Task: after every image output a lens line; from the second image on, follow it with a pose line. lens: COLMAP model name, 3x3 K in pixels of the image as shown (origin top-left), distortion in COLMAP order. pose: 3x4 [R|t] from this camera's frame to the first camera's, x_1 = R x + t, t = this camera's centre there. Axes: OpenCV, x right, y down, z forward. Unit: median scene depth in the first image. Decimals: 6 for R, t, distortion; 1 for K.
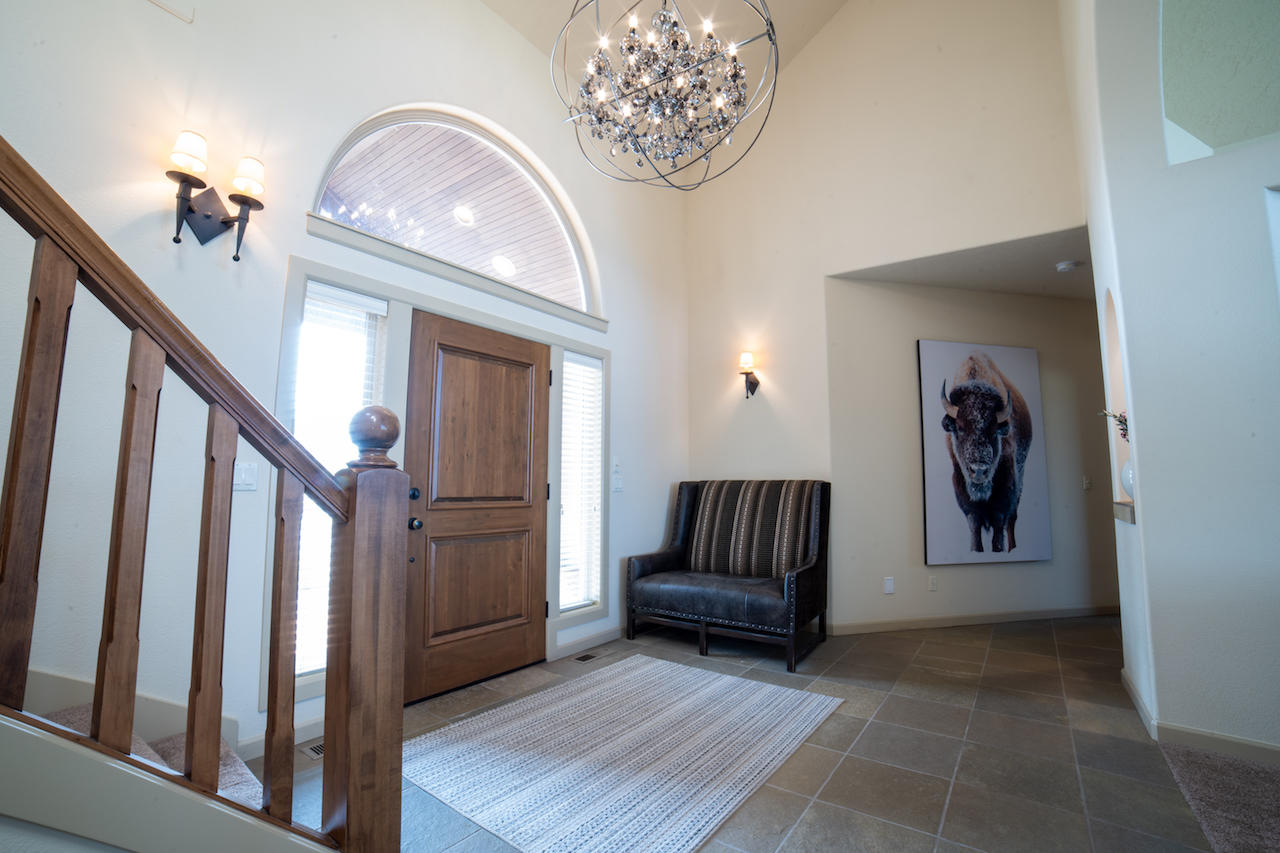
lens RADIAL K [[539.9, 0, 640.6], [0, 539.9, 423.8], [0, 0, 1]] dist [-0.068534, 0.014395]
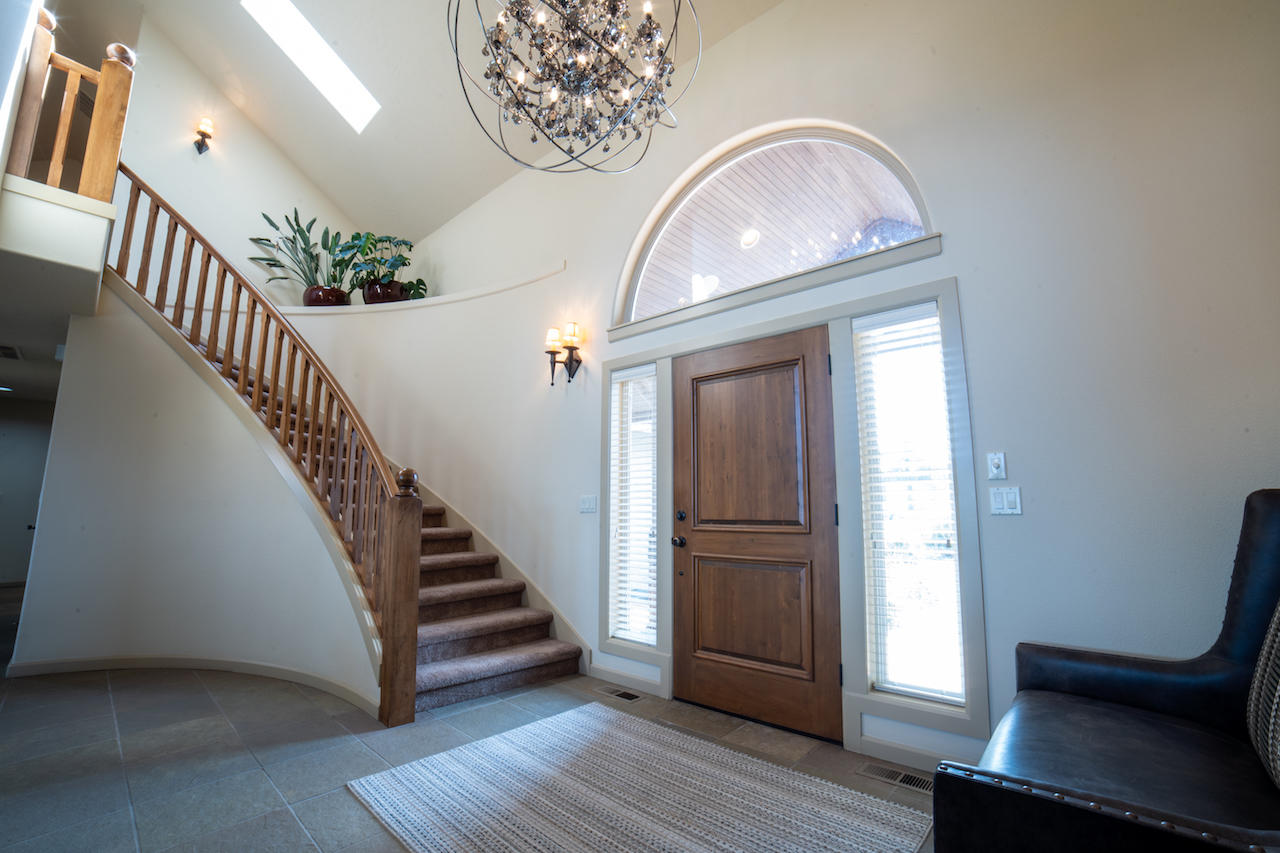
lens RADIAL K [[539.9, 0, 641.5], [0, 539.9, 428.5], [0, 0, 1]] dist [-0.068534, 0.014395]
pose [[-0.071727, -0.150634, -0.985984, 0.666186], [0.109019, 0.981424, -0.157868, 0.106766], [0.991449, -0.118814, -0.053972, 0.877002]]
